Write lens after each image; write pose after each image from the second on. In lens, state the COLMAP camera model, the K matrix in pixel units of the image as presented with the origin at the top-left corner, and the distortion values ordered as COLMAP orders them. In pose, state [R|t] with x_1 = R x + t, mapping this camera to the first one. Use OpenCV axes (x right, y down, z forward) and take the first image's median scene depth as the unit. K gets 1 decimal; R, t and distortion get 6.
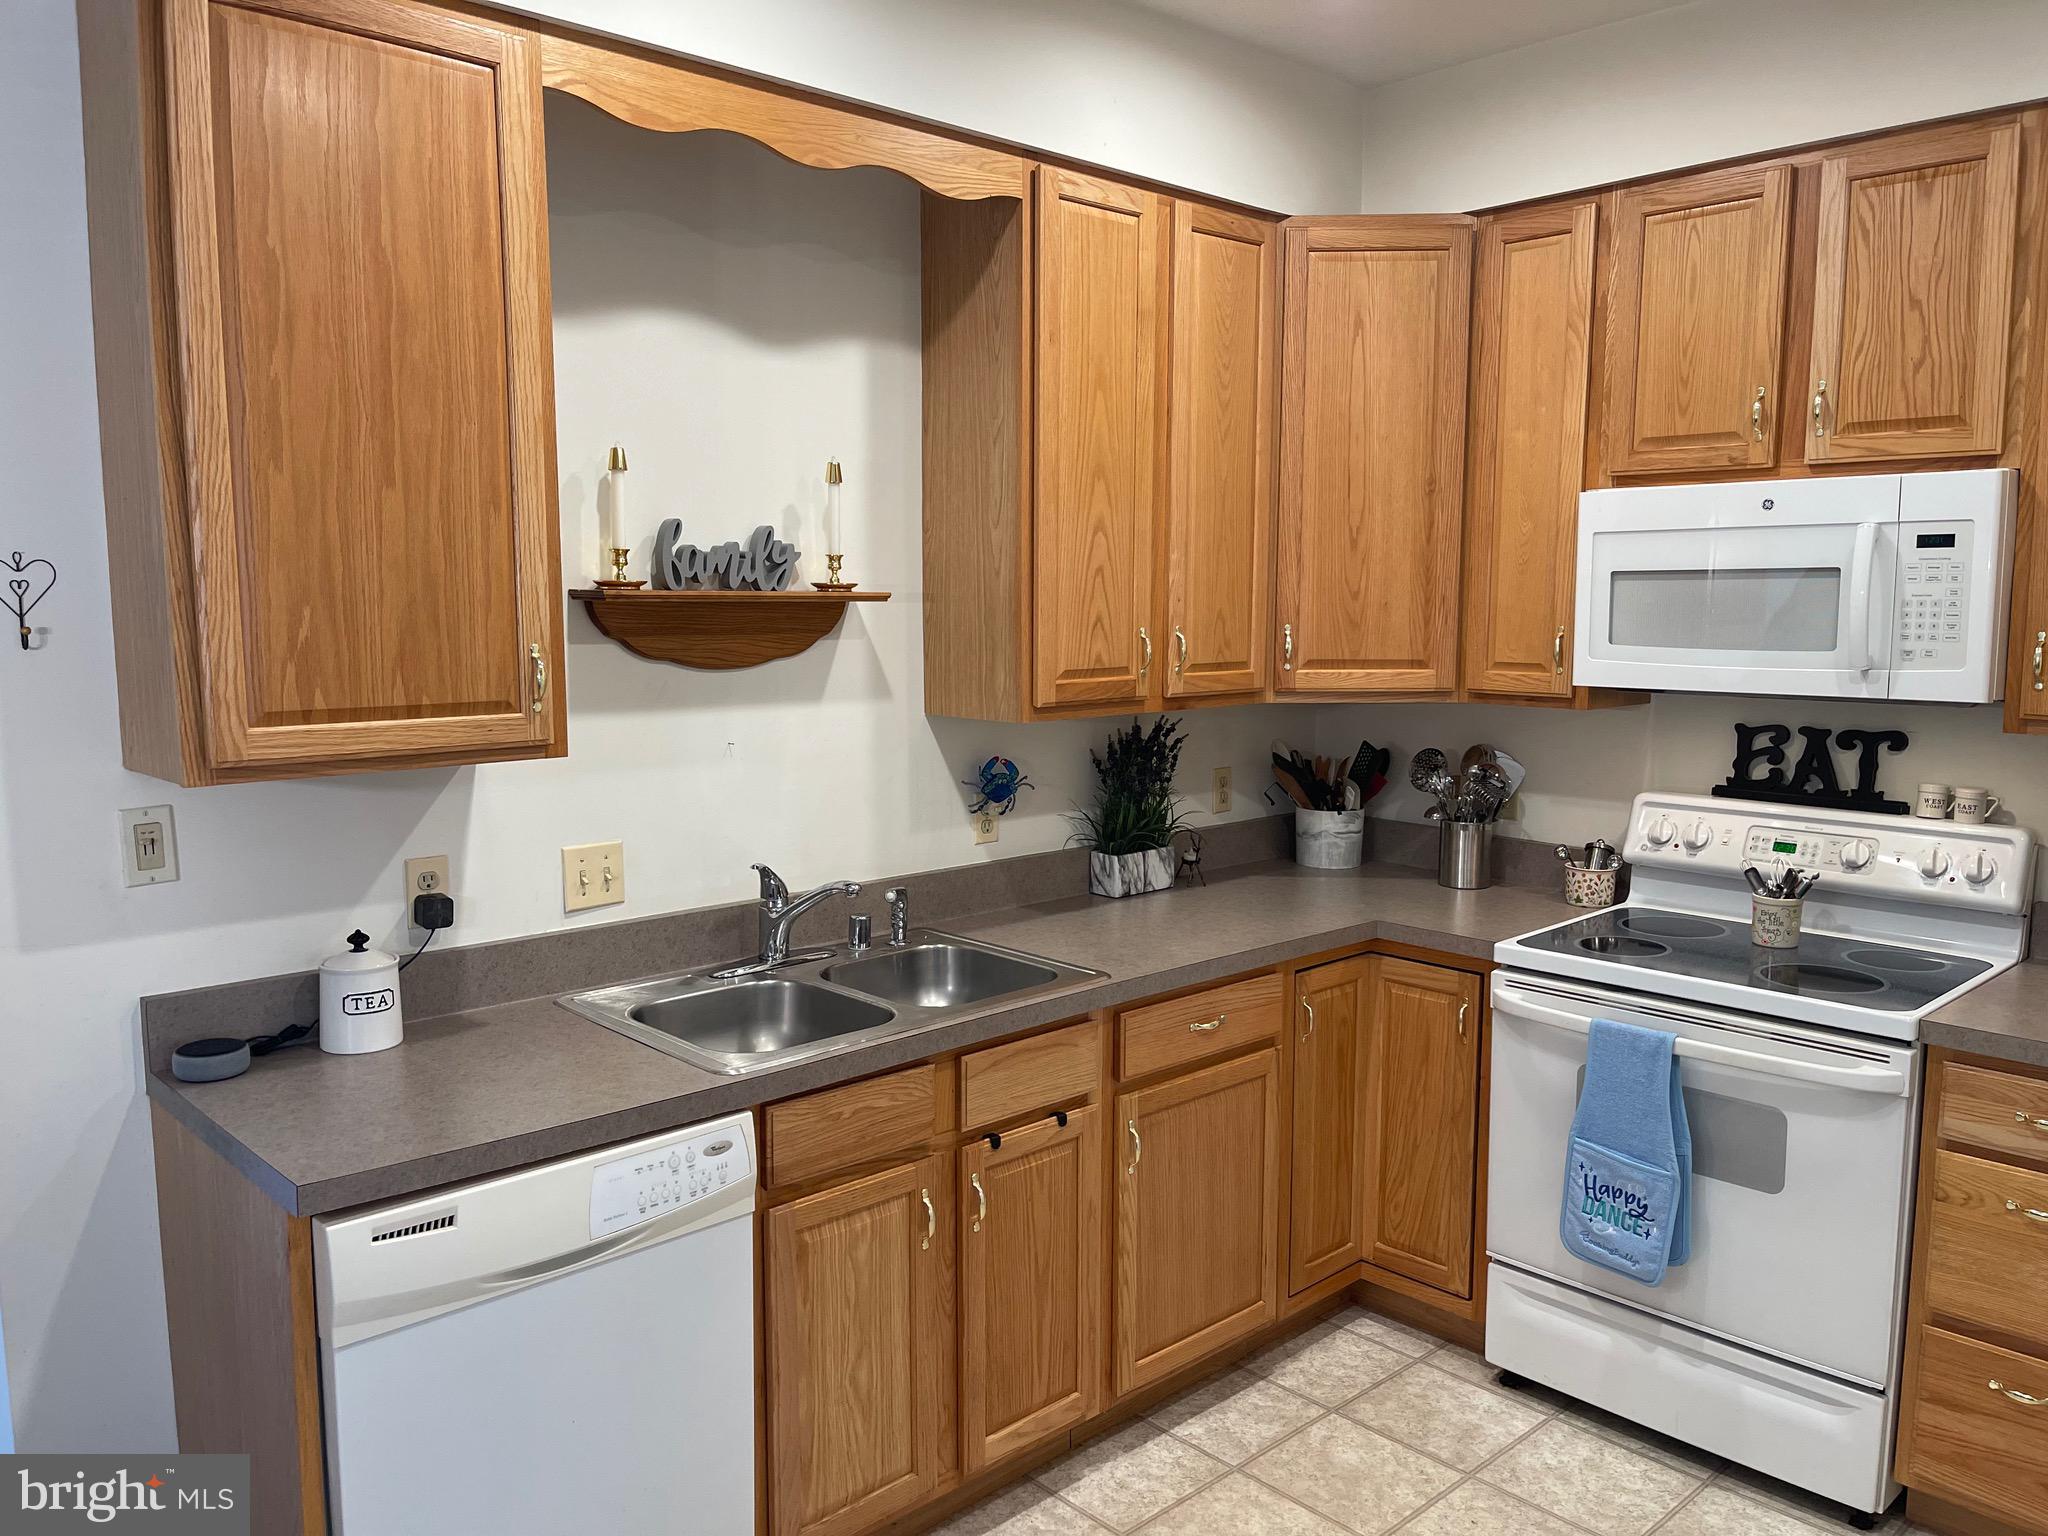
lens RADIAL K [[1538.2, 0, 1014.3], [0, 1538.2, 763.3], [0, 0, 1]] dist [0.049415, -0.064283]
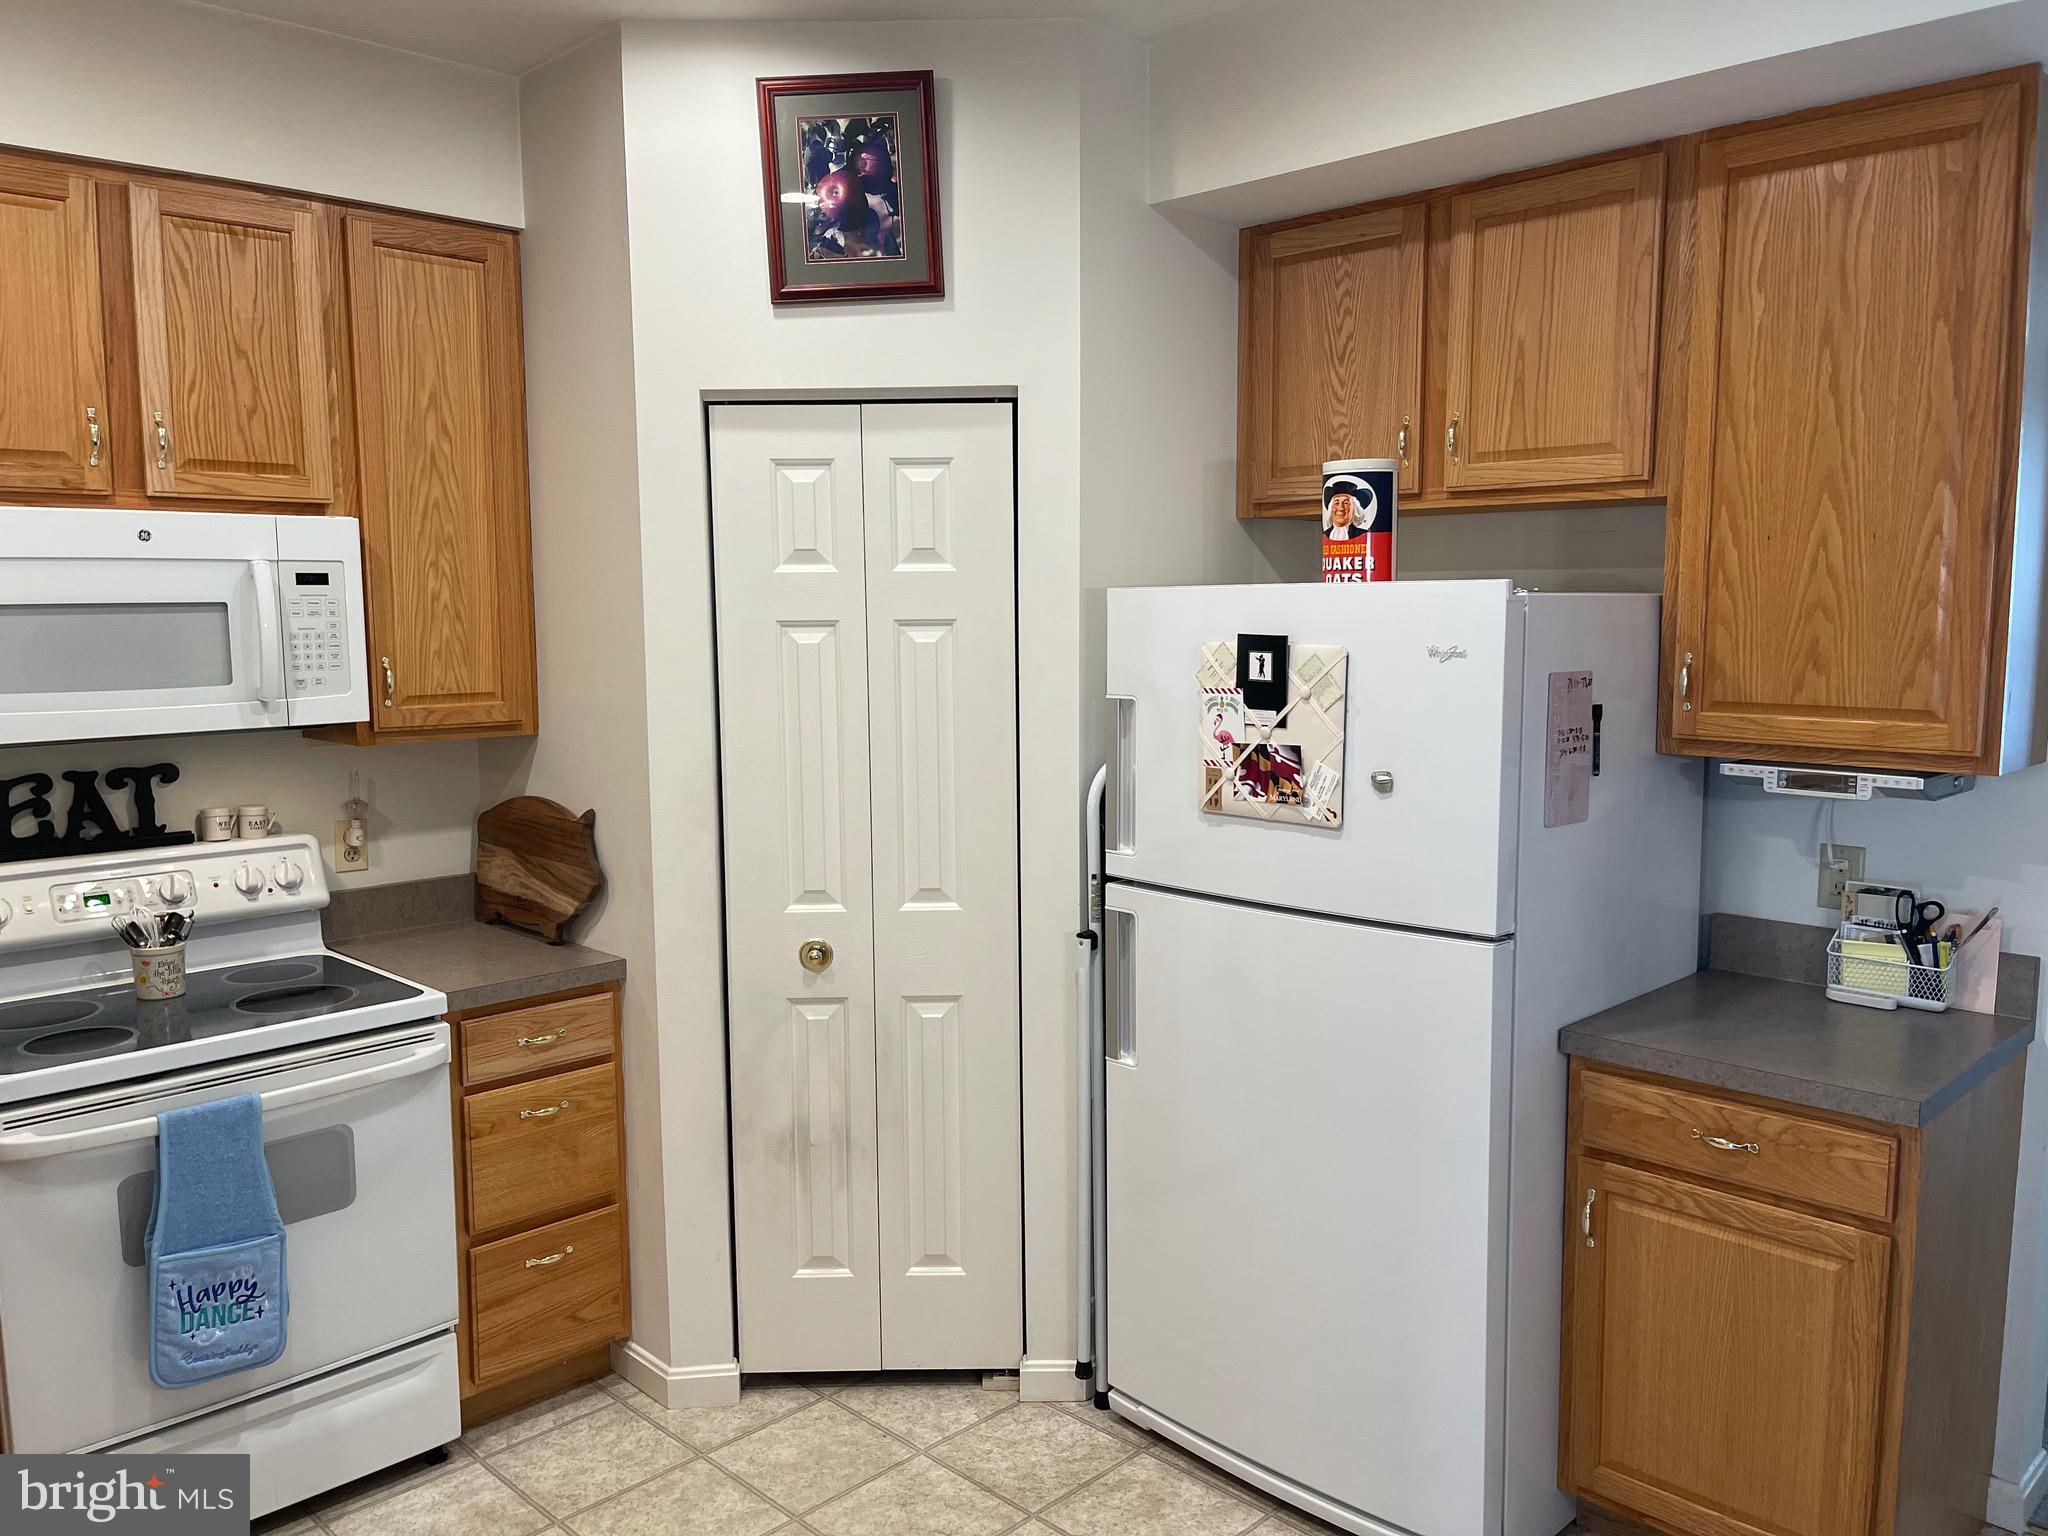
lens RADIAL K [[1538.2, 0, 1023.4], [0, 1538.2, 760.5], [0, 0, 1]] dist [0.049415, -0.064283]
pose [[-0.028081, -0.101212, 0.994469, -0.478296], [0.121955, 0.987082, 0.103903, -0.063081], [-0.992138, 0.124198, -0.015375, 0.488388]]
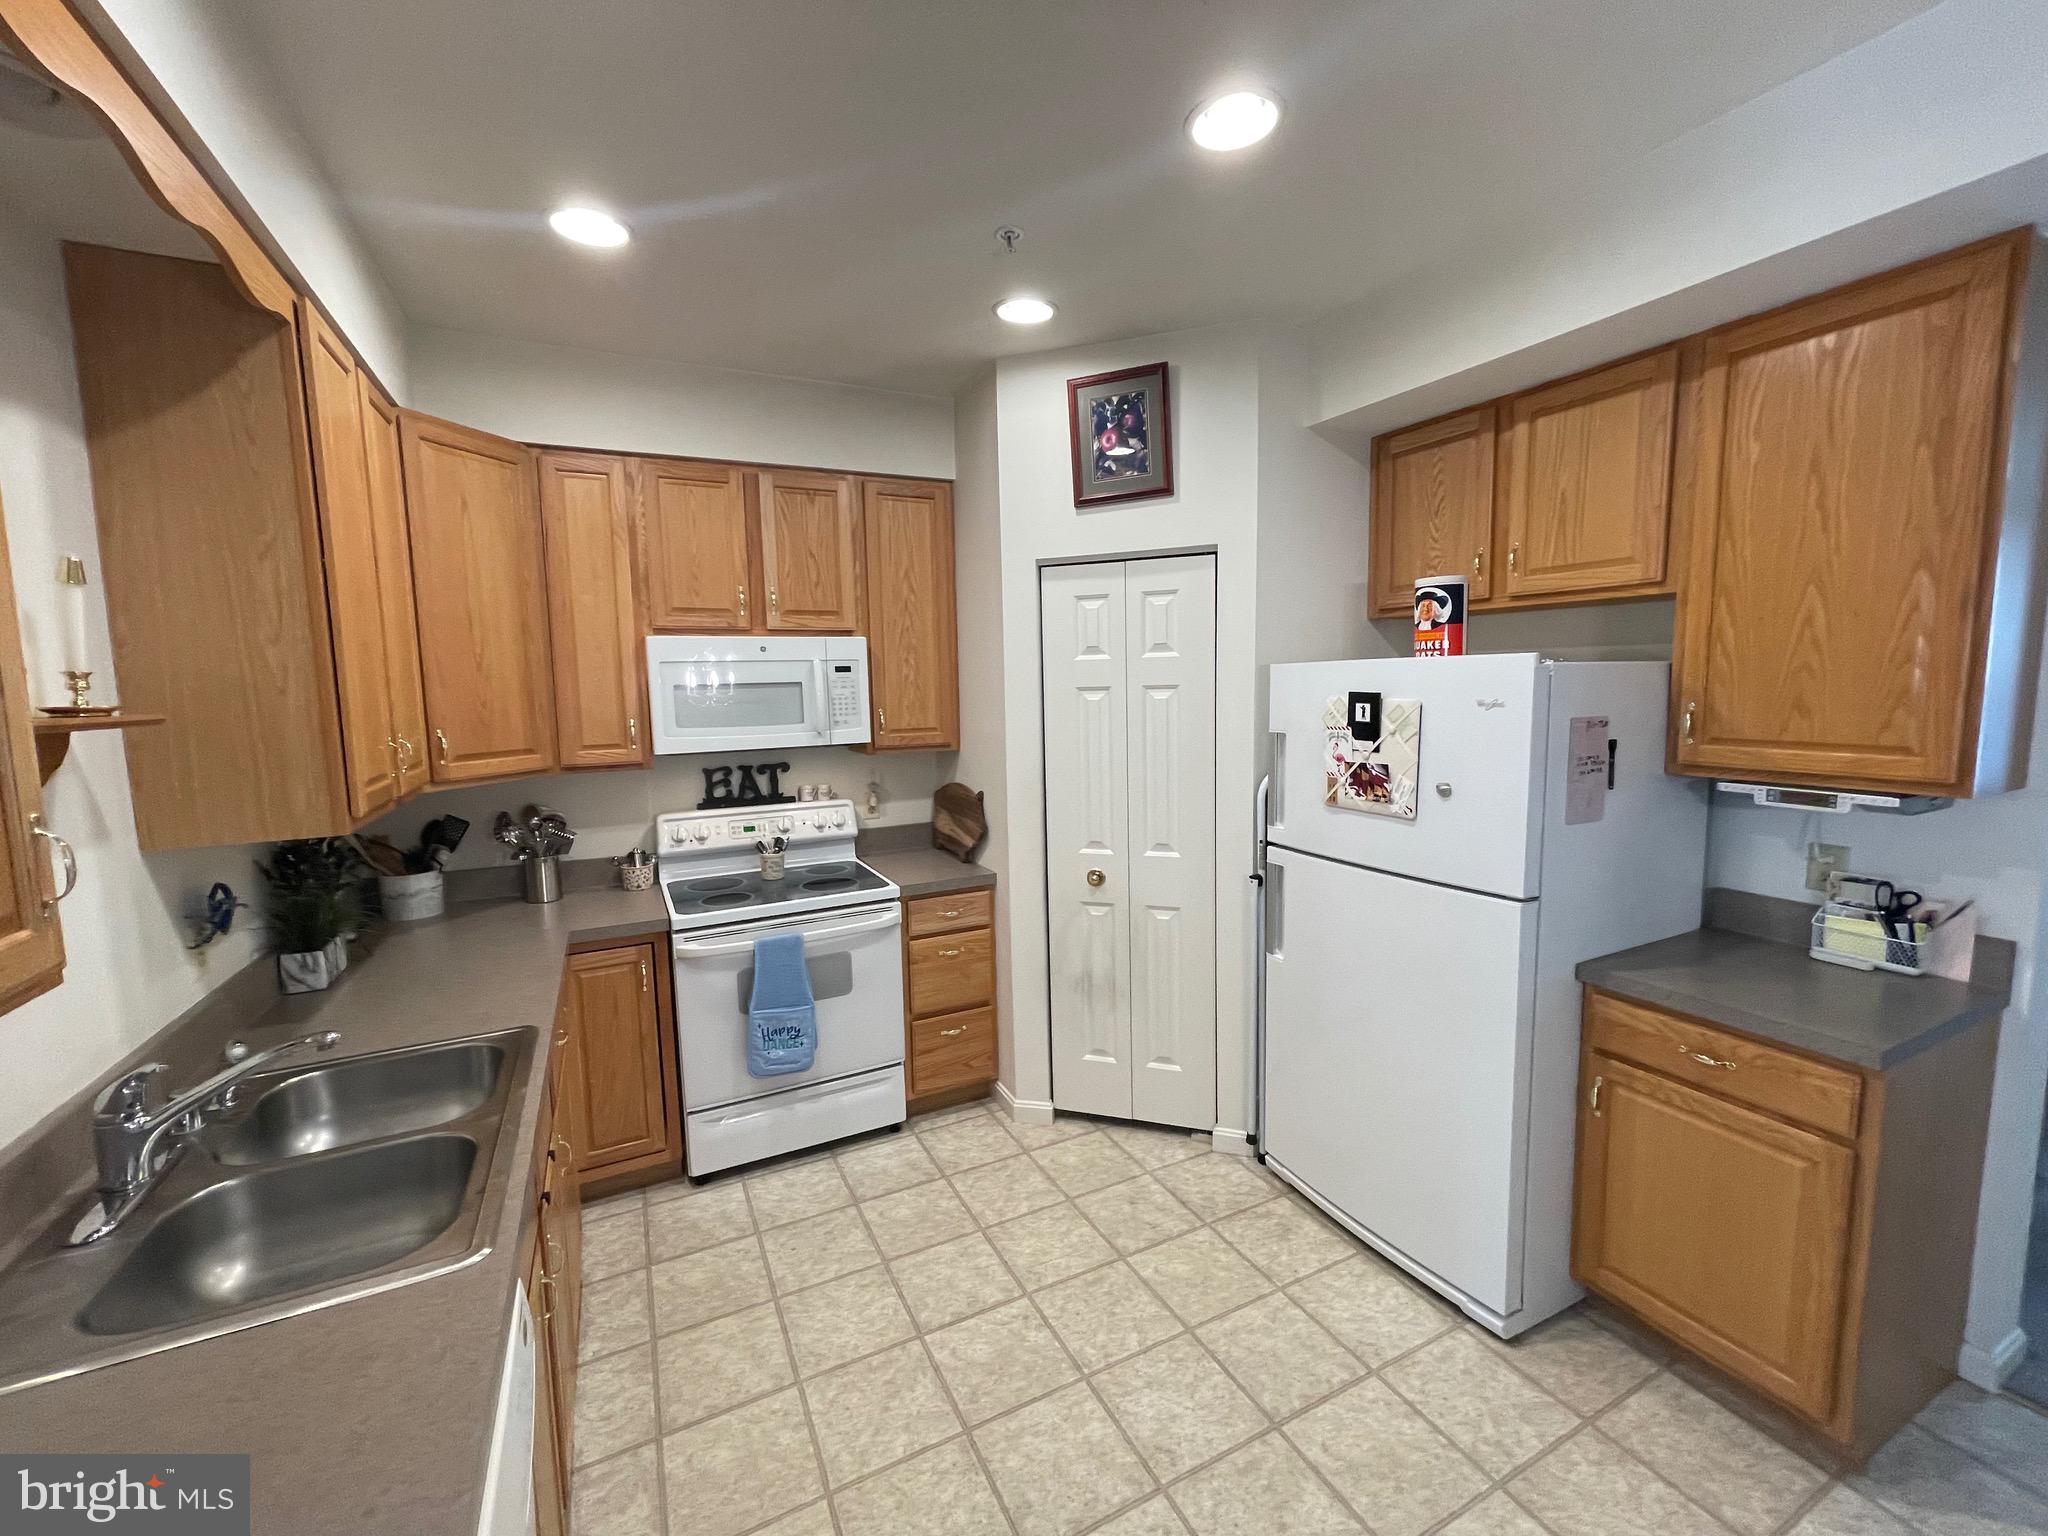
lens RADIAL K [[822.1, 0, 1021.2], [0, 822.1, 763.9], [0, 0, 1]] dist [-0.003364, 0.001102]
pose [[0.291141, -0.100959, 0.951338, -0.386043], [0.131563, 0.989193, 0.064714, -0.050078], [-0.947591, 0.106320, 0.301277, 0.404240]]
